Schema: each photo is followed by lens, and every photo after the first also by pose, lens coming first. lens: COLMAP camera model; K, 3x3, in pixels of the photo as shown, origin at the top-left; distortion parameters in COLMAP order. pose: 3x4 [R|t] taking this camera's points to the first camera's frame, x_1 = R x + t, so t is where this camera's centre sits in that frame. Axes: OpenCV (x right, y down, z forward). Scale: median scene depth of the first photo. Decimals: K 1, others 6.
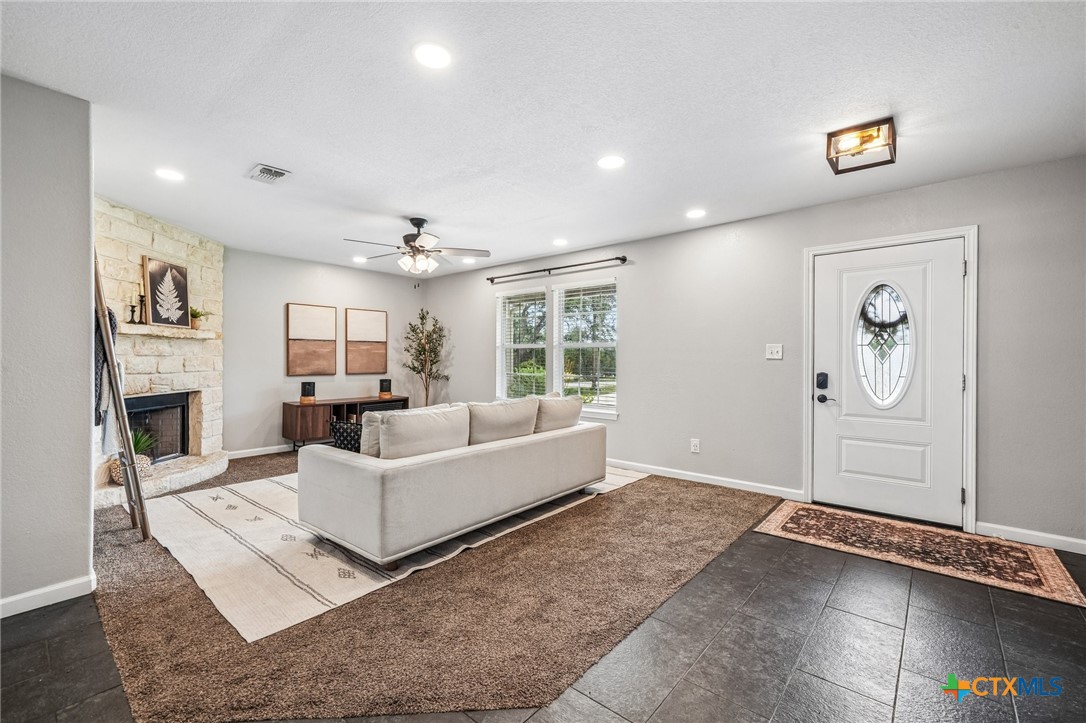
lens RADIAL K [[468.1, 0, 539.3], [0, 468.1, 361.2], [0, 0, 1]] dist [-0.000786, -0.000174]
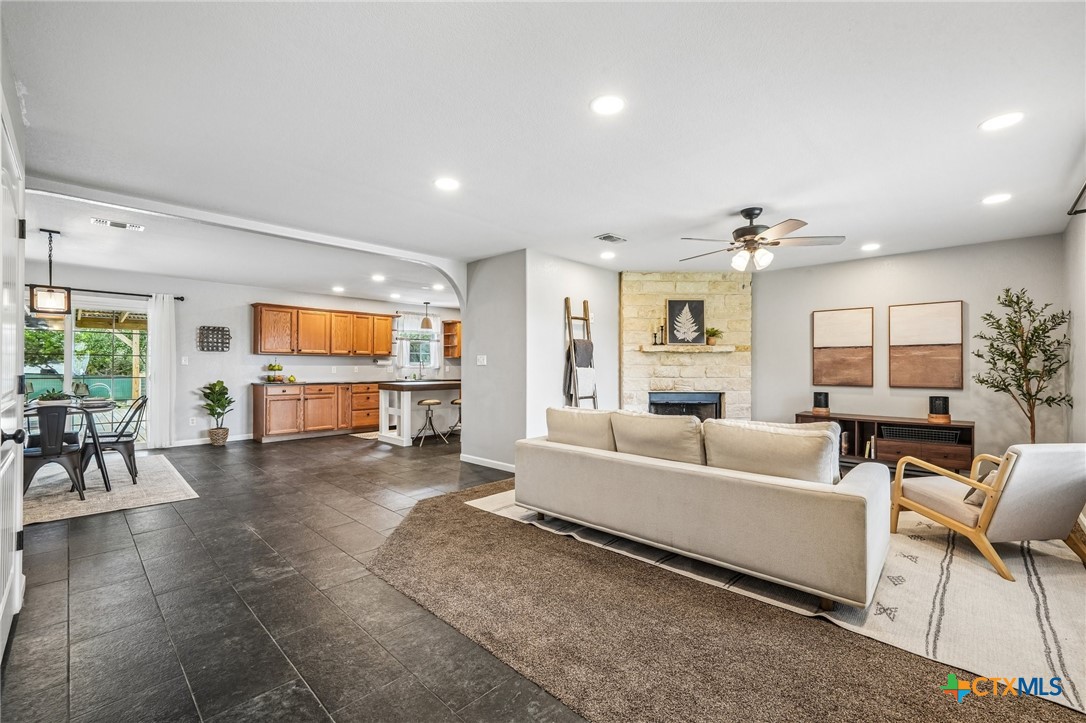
lens RADIAL K [[459.0, 0, 540.8], [0, 459.0, 365.4], [0, 0, 1]] dist [0.002365, 0.000181]
pose [[-0.064138, -0.005597, -0.997925, 0.620691], [-0.007775, 0.999957, -0.005108, -0.001015], [0.997911, 0.007431, -0.064178, 0.651532]]
